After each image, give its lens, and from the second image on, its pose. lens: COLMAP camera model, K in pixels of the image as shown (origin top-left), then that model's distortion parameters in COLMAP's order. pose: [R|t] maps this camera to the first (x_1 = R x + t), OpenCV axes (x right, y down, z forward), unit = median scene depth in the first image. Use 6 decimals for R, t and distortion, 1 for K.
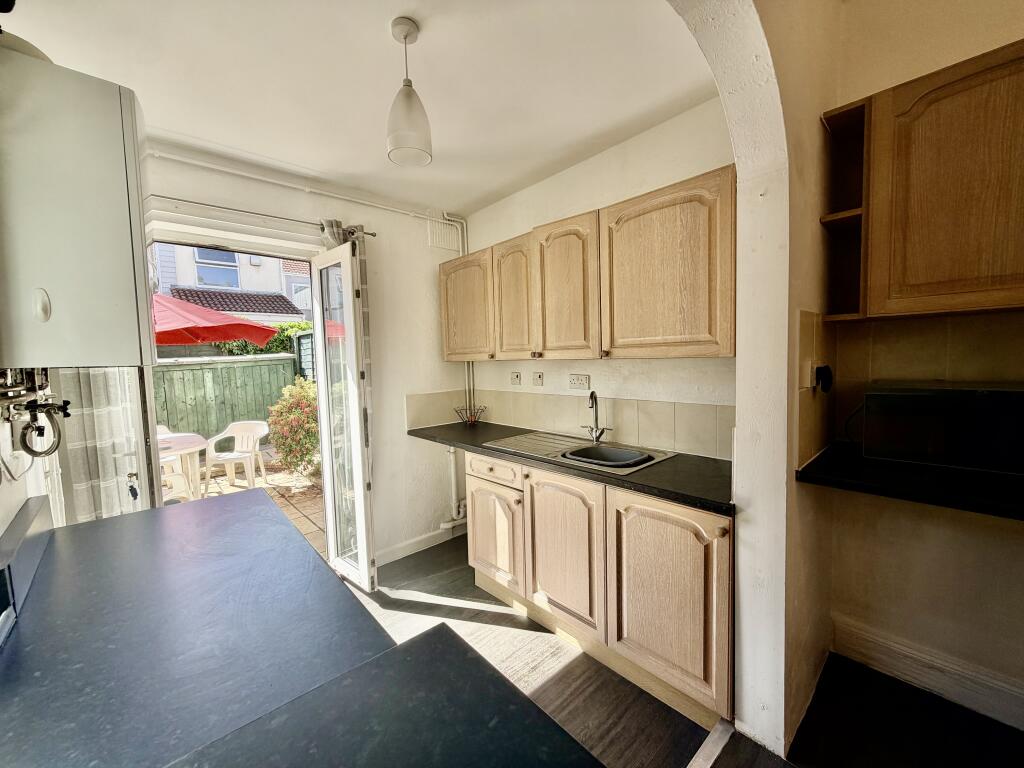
lens RADIAL K [[407.1, 0, 508.3], [0, 407.1, 385.5], [0, 0, 1]] dist [-0.001067, 0.000092]
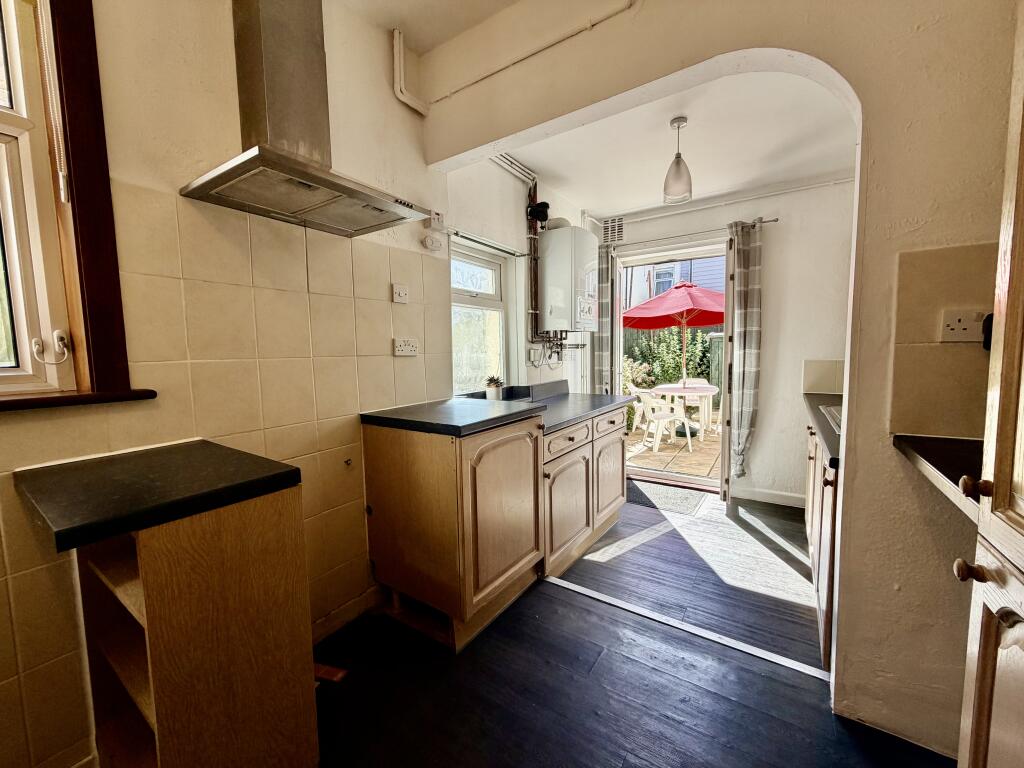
lens RADIAL K [[407.1, 0, 510.6], [0, 407.1, 385.7], [0, 0, 1]] dist [-0.001067, 0.000092]
pose [[0.248957, 0.110678, -0.962170, 0.763356], [-0.055373, 0.993451, 0.099949, 0.033481], [0.966930, 0.028396, 0.253455, -0.027785]]
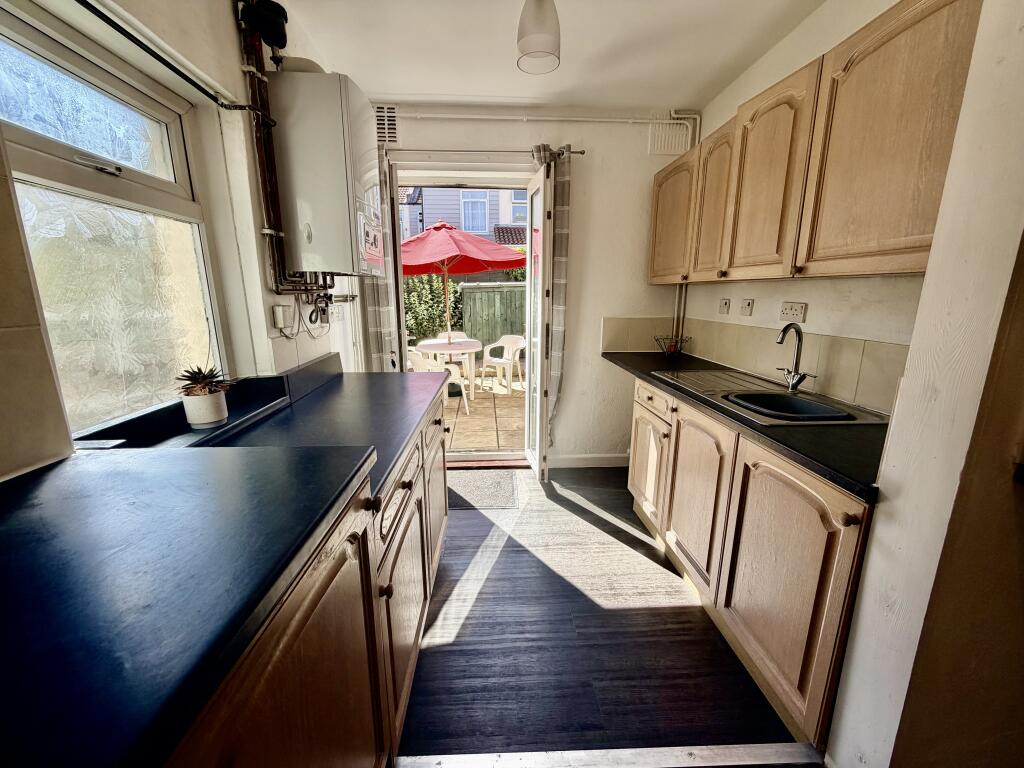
lens RADIAL K [[407.1, 0, 508.3], [0, 407.1, 384.6], [0, 0, 1]] dist [-0.001067, 0.000092]
pose [[0.775824, 0.166387, -0.608615, 0.270002], [-0.066931, 0.980863, 0.182835, 0.023015], [0.627389, -0.101112, 0.772113, 0.060441]]
